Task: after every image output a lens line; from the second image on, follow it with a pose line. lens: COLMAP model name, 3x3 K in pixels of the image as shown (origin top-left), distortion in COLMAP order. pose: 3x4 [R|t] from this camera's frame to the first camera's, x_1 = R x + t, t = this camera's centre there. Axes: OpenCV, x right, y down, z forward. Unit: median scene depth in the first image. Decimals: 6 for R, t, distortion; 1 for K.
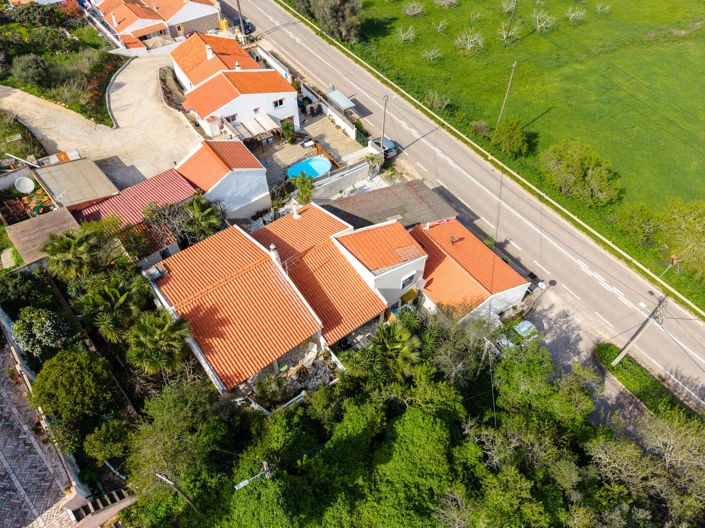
lens RADIAL K [[470.2, 0, 352.2], [0, 470.2, 266.4], [0, 0, 1]] dist [0.041588, -0.038478]
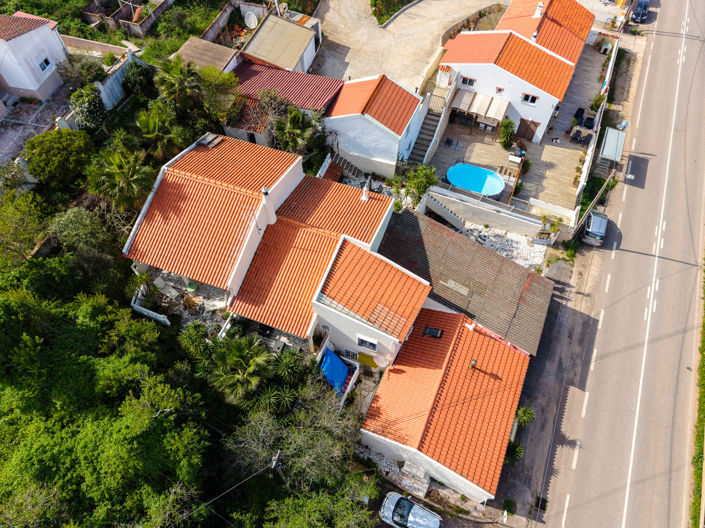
lens RADIAL K [[470.2, 0, 352.2], [0, 470.2, 266.4], [0, 0, 1]] dist [0.041588, -0.038478]
pose [[0.523621, 0.707463, -0.474676, 0.294144], [-0.657833, 0.689788, 0.302404, -0.212452], [0.541366, 0.153912, 0.826580, 0.239245]]
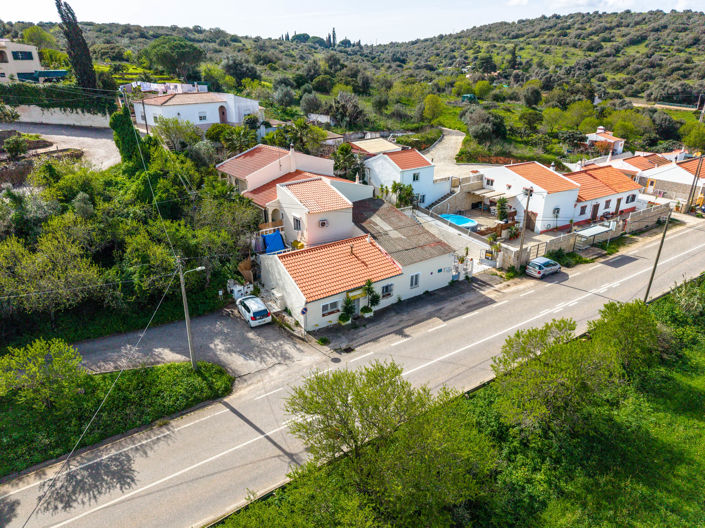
lens RADIAL K [[470.2, 0, 352.2], [0, 470.2, 266.4], [0, 0, 1]] dist [0.041588, -0.038478]
pose [[-0.003316, 0.390818, -0.920462, 0.938981], [-0.772825, 0.583139, 0.250378, -0.231690], [0.634610, 0.712187, 0.300100, 0.615358]]
